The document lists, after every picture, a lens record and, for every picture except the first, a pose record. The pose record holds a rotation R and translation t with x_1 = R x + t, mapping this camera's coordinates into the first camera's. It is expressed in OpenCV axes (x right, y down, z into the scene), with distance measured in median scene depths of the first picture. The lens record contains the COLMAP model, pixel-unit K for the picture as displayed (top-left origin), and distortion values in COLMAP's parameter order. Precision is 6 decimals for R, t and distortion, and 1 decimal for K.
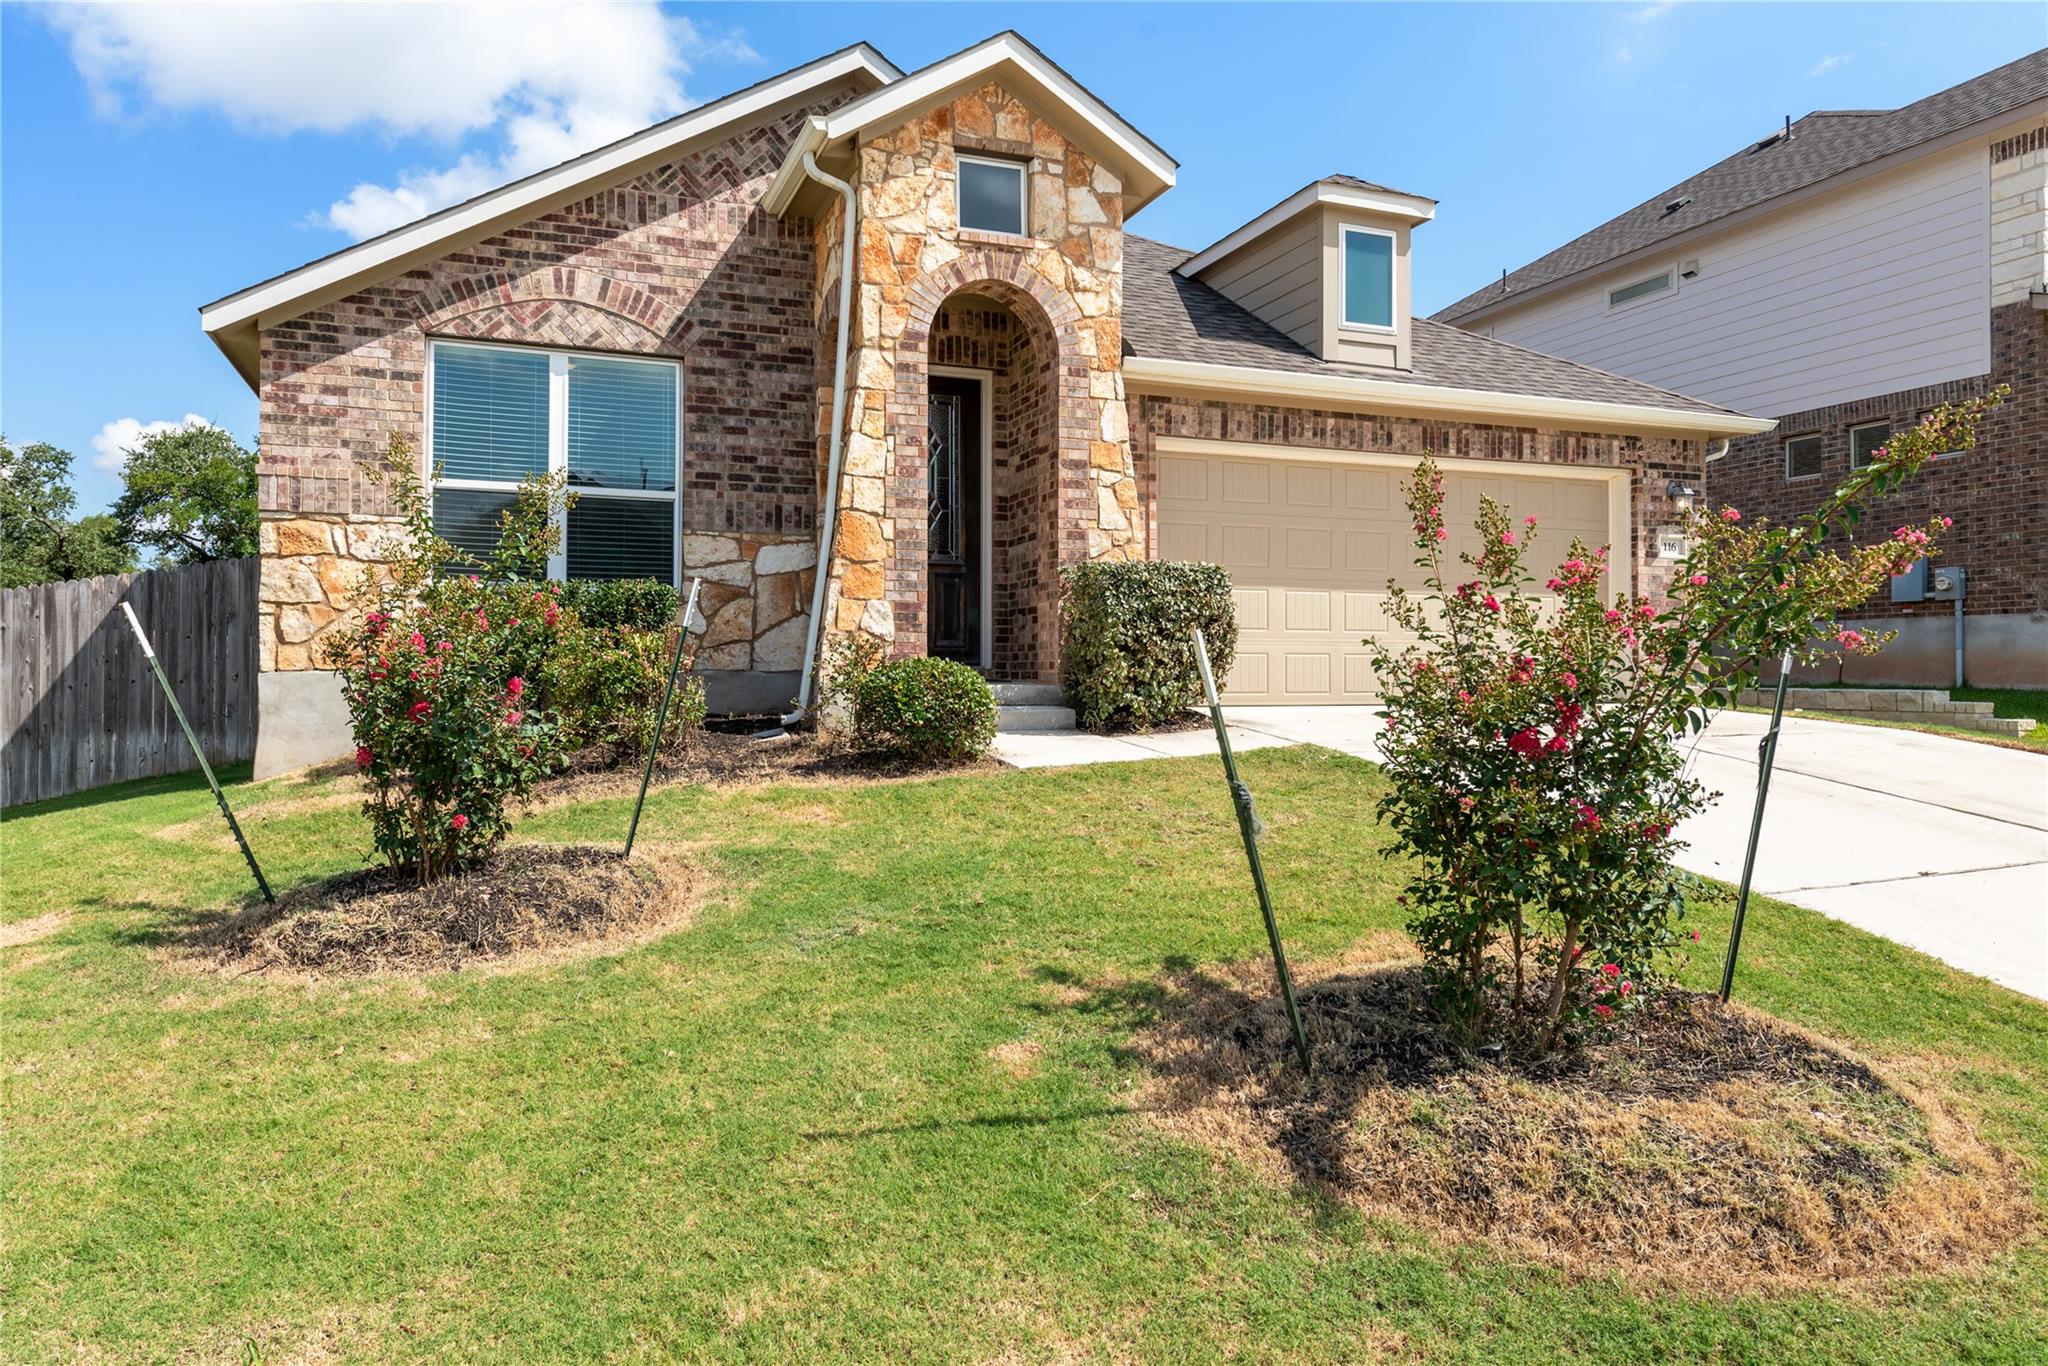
lens RADIAL K [[1344.9, 0, 1026.7], [0, 1344.9, 663.9], [0, 0, 1]] dist [0.008321, -0.000226]
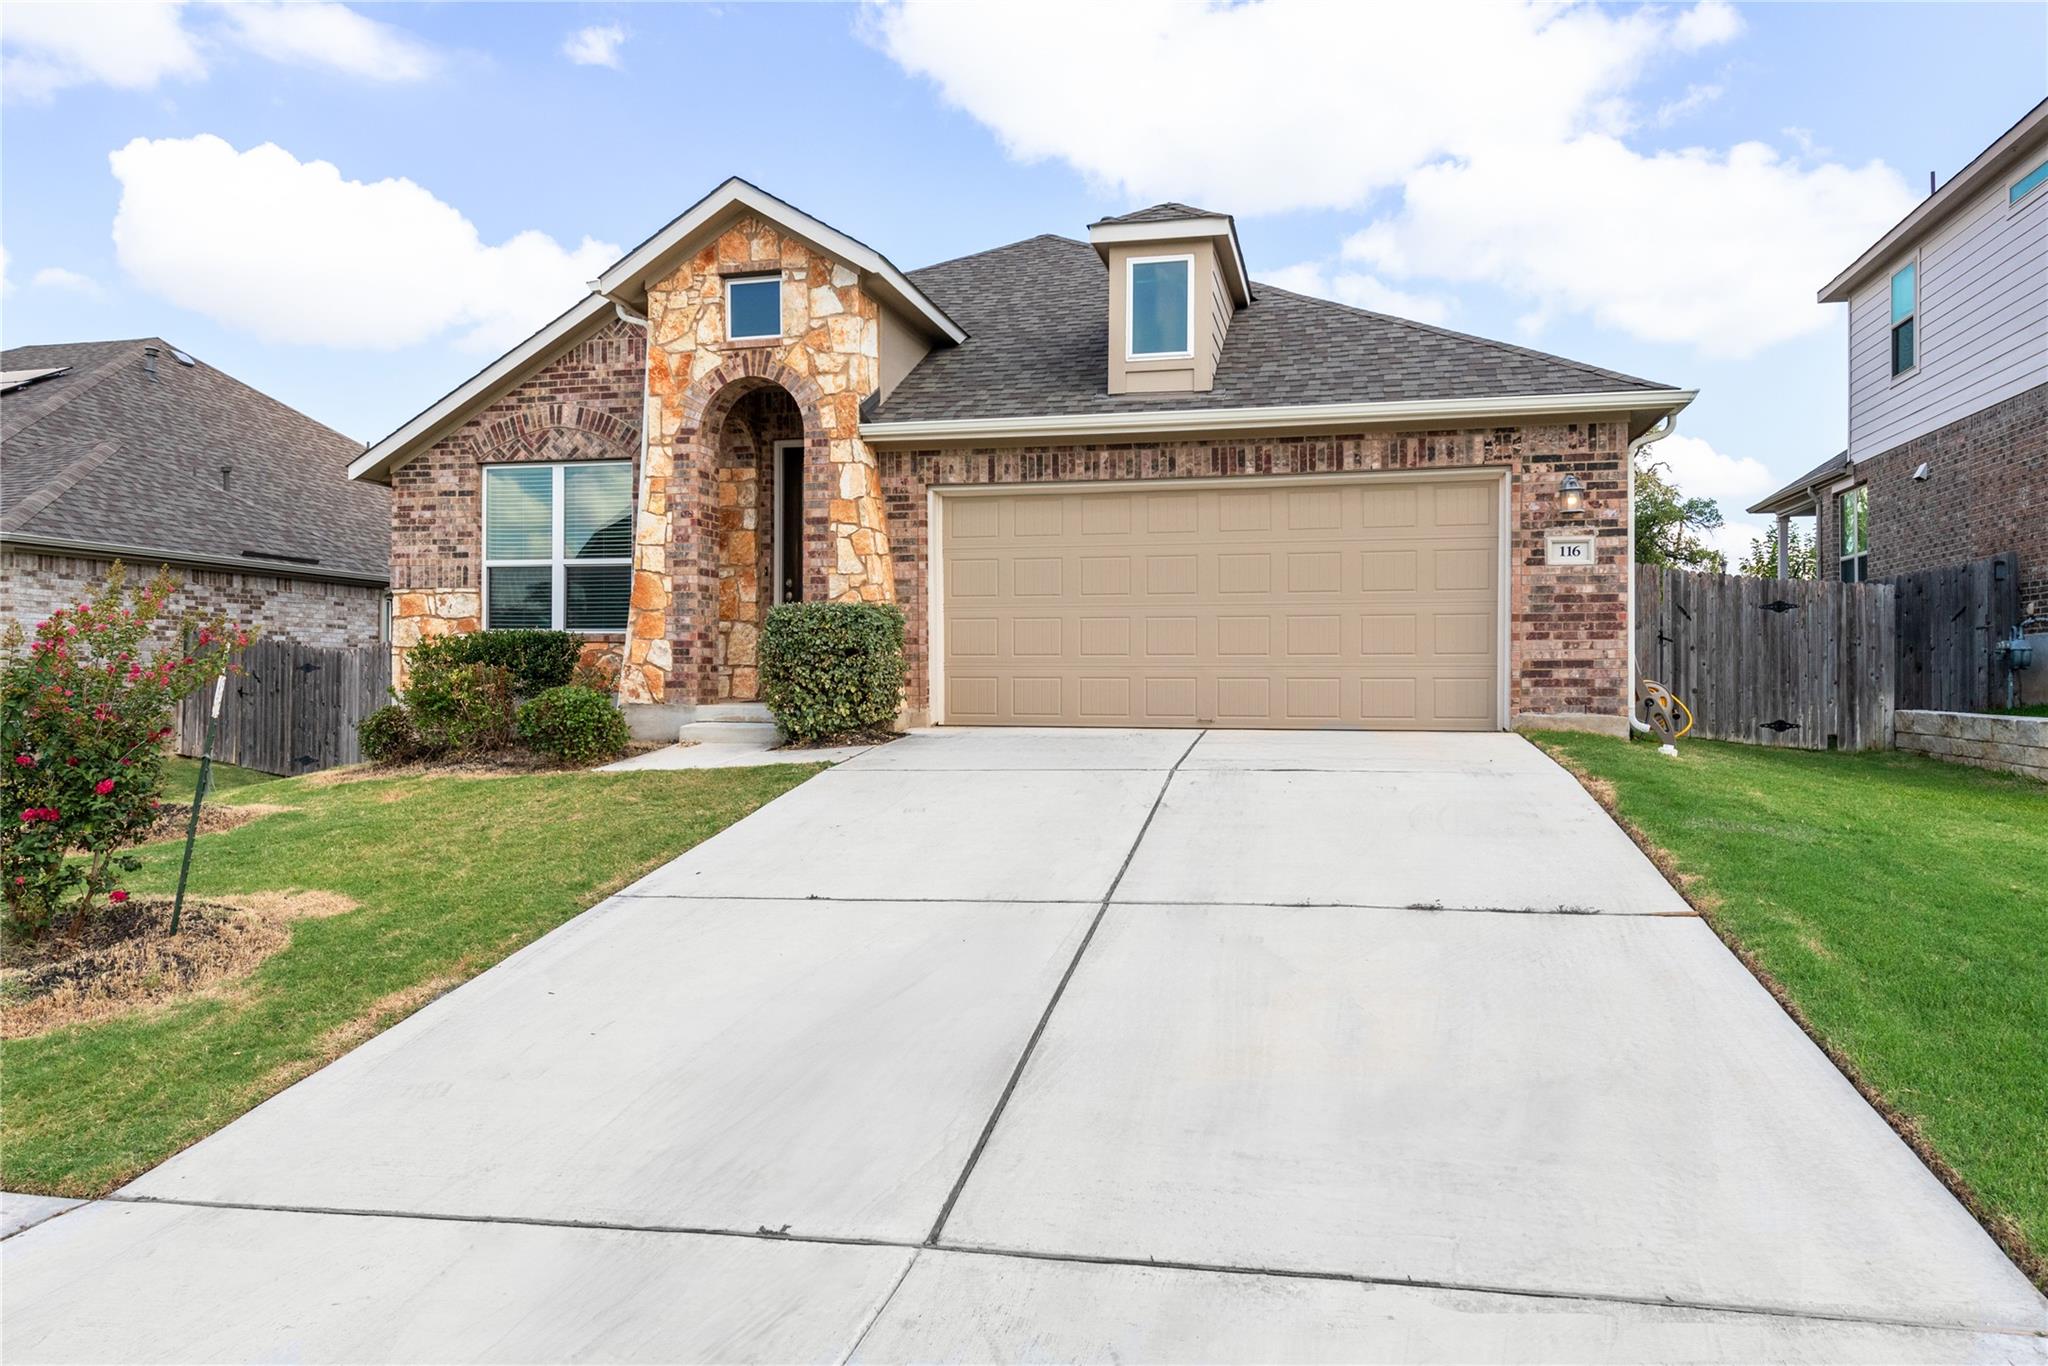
lens RADIAL K [[1343.3, 0, 1050.8], [0, 1343.3, 679.0], [0, 0, 1]] dist [0.005298, -0.001597]
pose [[0.823165, 0.001023, -0.567802, 0.880043], [0.003640, 0.999968, 0.007078, -0.016134], [0.567791, -0.007893, 0.823135, 0.138426]]
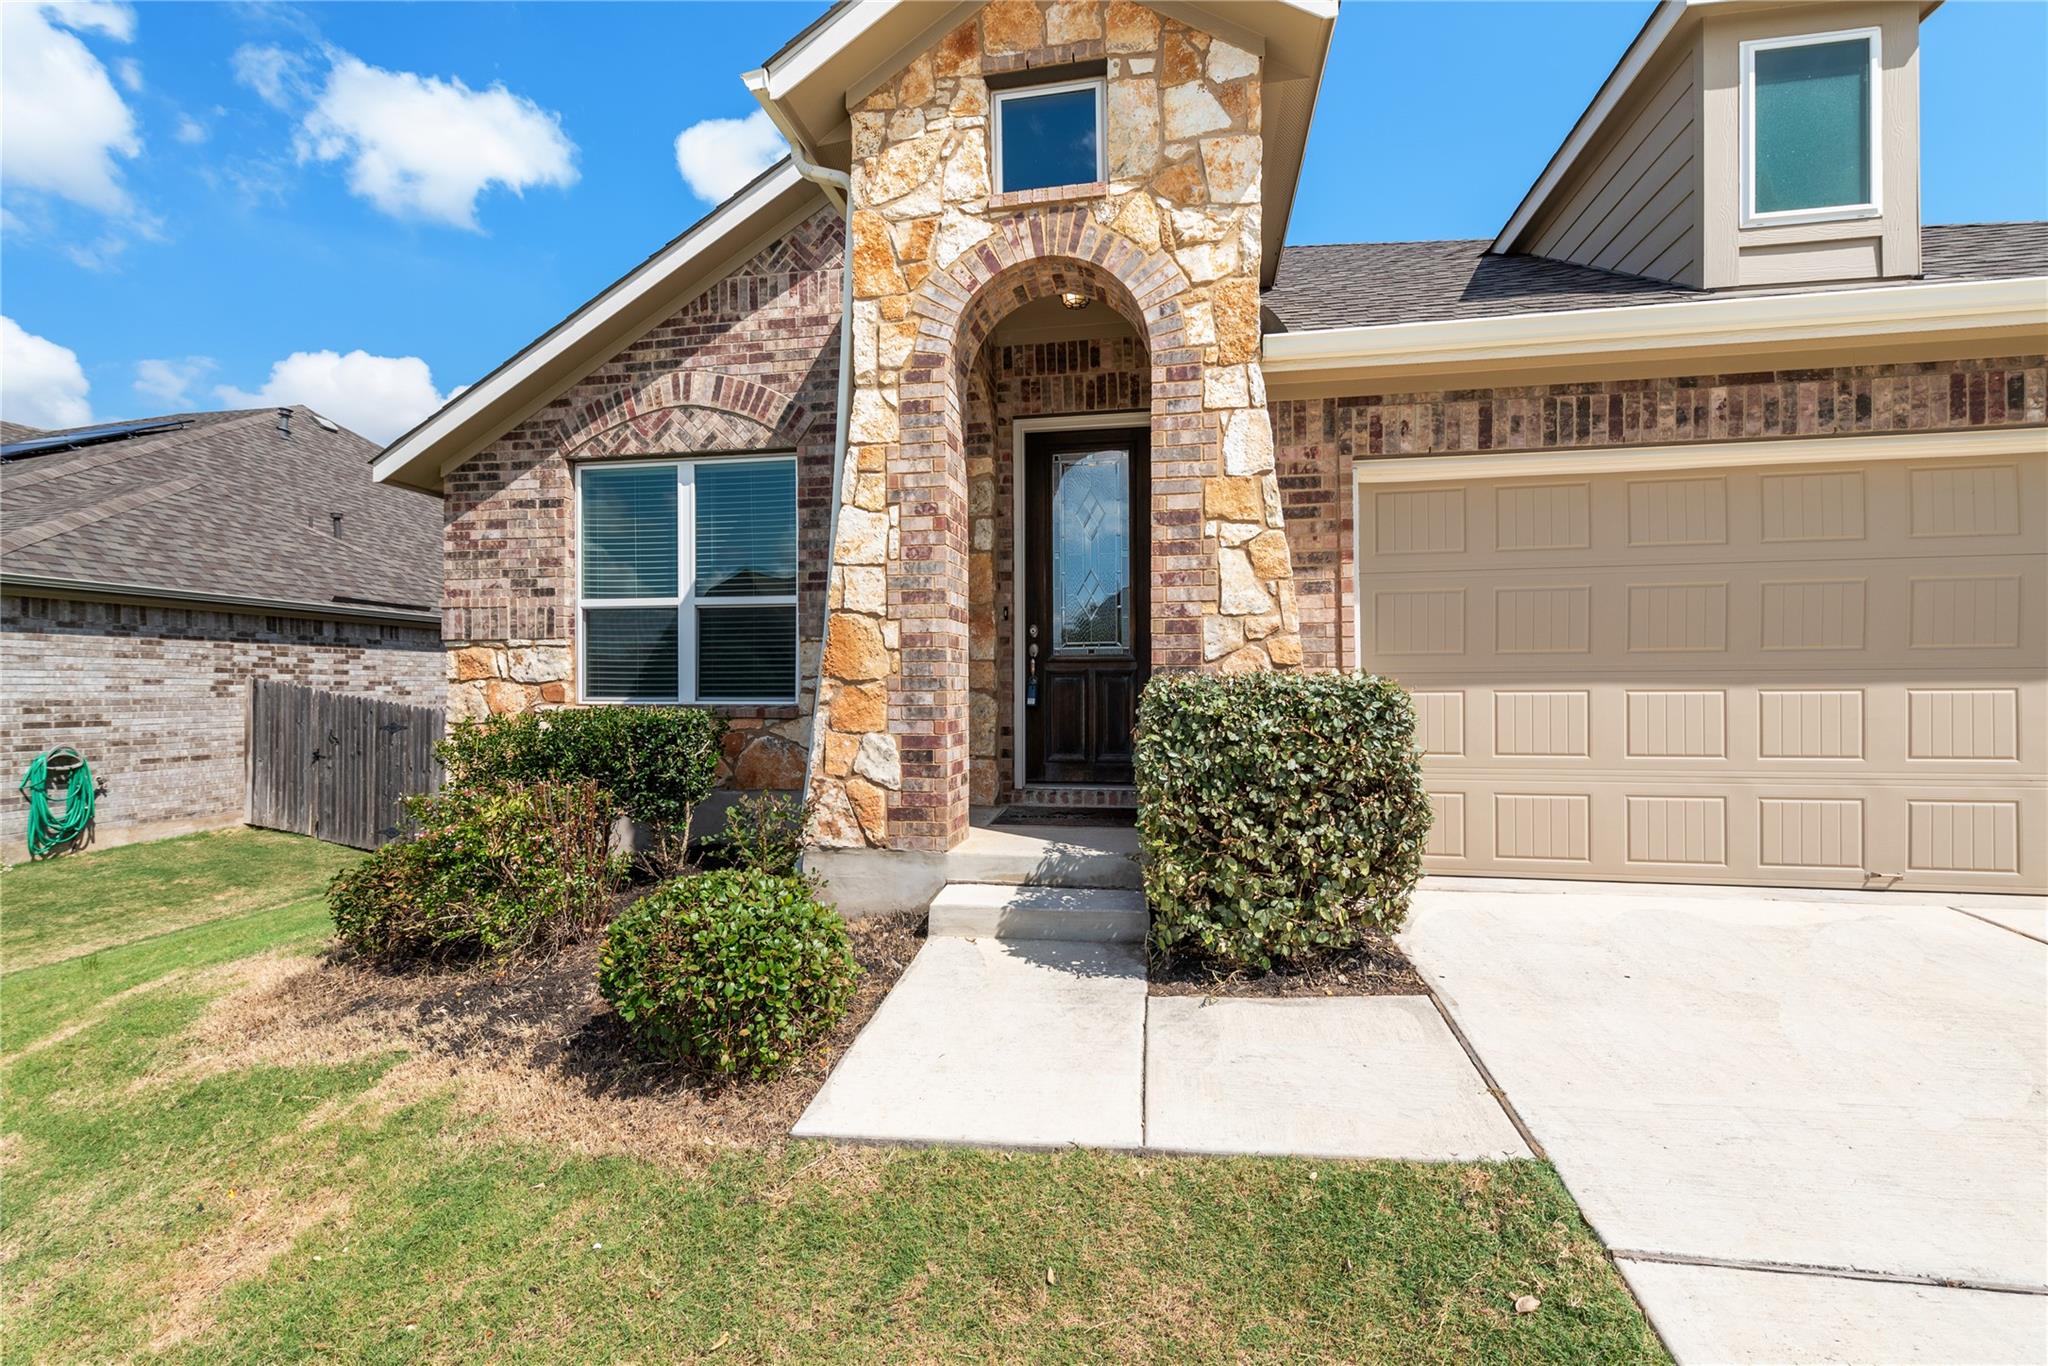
lens RADIAL K [[834.3, 0, 1036.7], [0, 834.3, 685.0], [0, 0, 1]] dist [0.010240, -0.004322]
pose [[0.852938, -0.006066, -0.521977, 0.186265], [0.010276, 0.999934, 0.005171, -0.070645], [0.521911, -0.009775, 0.852944, 0.621643]]
